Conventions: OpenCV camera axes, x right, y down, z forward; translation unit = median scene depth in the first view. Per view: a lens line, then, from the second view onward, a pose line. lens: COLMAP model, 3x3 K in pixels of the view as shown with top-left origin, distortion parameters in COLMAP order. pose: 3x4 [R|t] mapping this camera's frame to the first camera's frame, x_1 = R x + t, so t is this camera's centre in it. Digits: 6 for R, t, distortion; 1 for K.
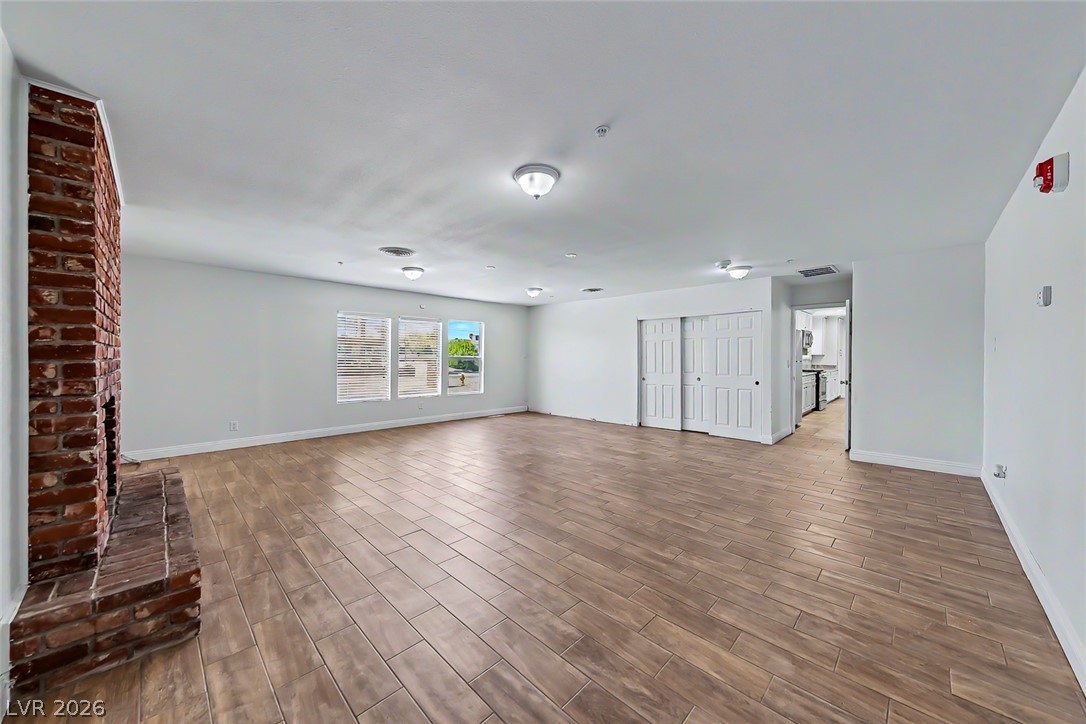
lens RADIAL K [[381.9, 0, 538.3], [0, 381.9, 357.6], [0, 0, 1]] dist [0.005118, -0.001554]
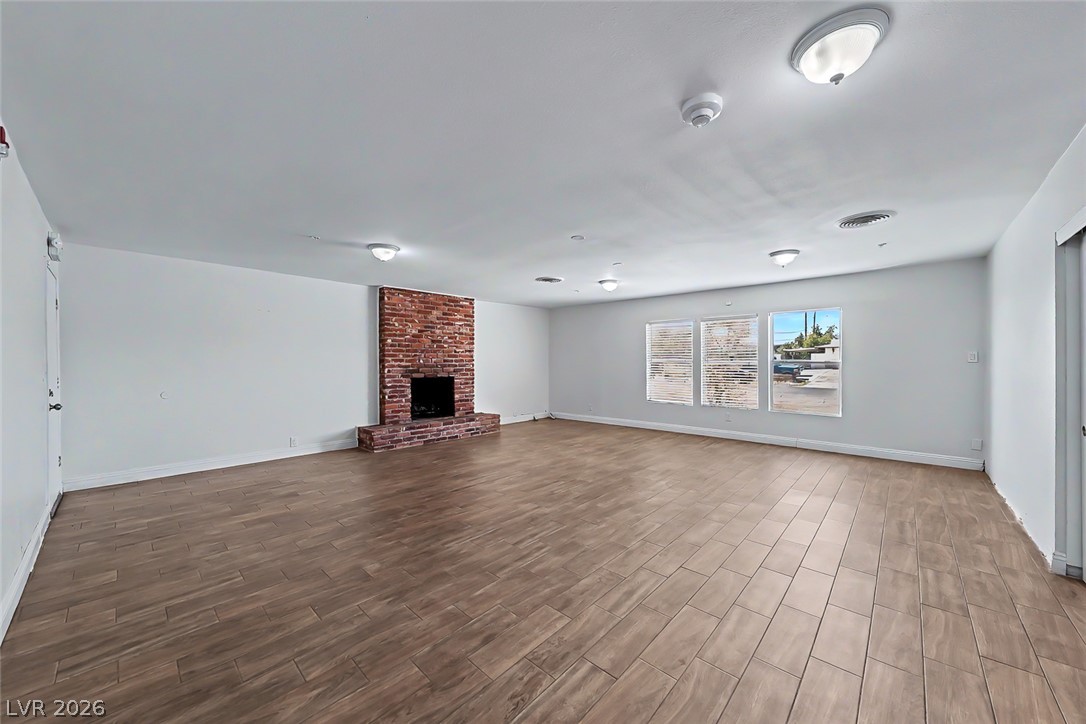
lens RADIAL K [[381.9, 0, 542.5], [0, 381.9, 365.3], [0, 0, 1]] dist [0.005118, -0.001554]
pose [[0.053965, 0.005160, -0.998530, 1.446447], [0.001438, 0.999985, 0.005245, -0.000239], [0.998542, -0.001719, 0.053956, 1.405482]]
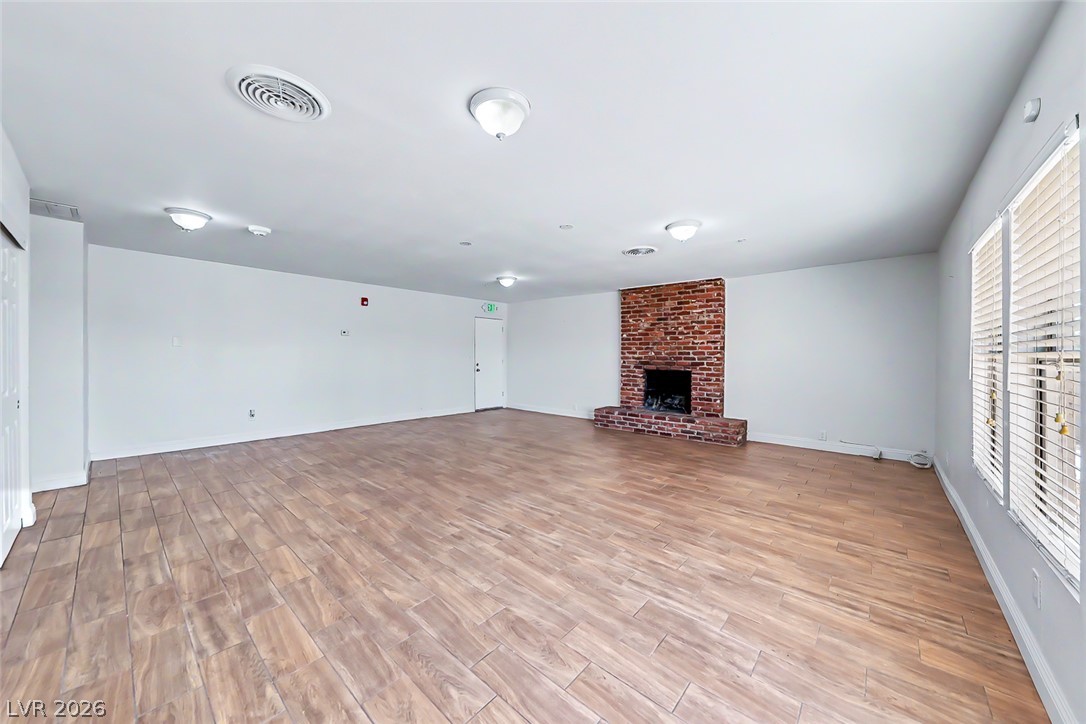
lens RADIAL K [[381.9, 0, 546.9], [0, 381.9, 358.1], [0, 0, 1]] dist [0.005118, -0.001554]
pose [[-0.995024, -0.008649, -0.099257, -0.031006], [-0.009747, 0.999897, 0.010579, -0.003993], [0.099155, 0.011494, -0.995006, 3.128473]]
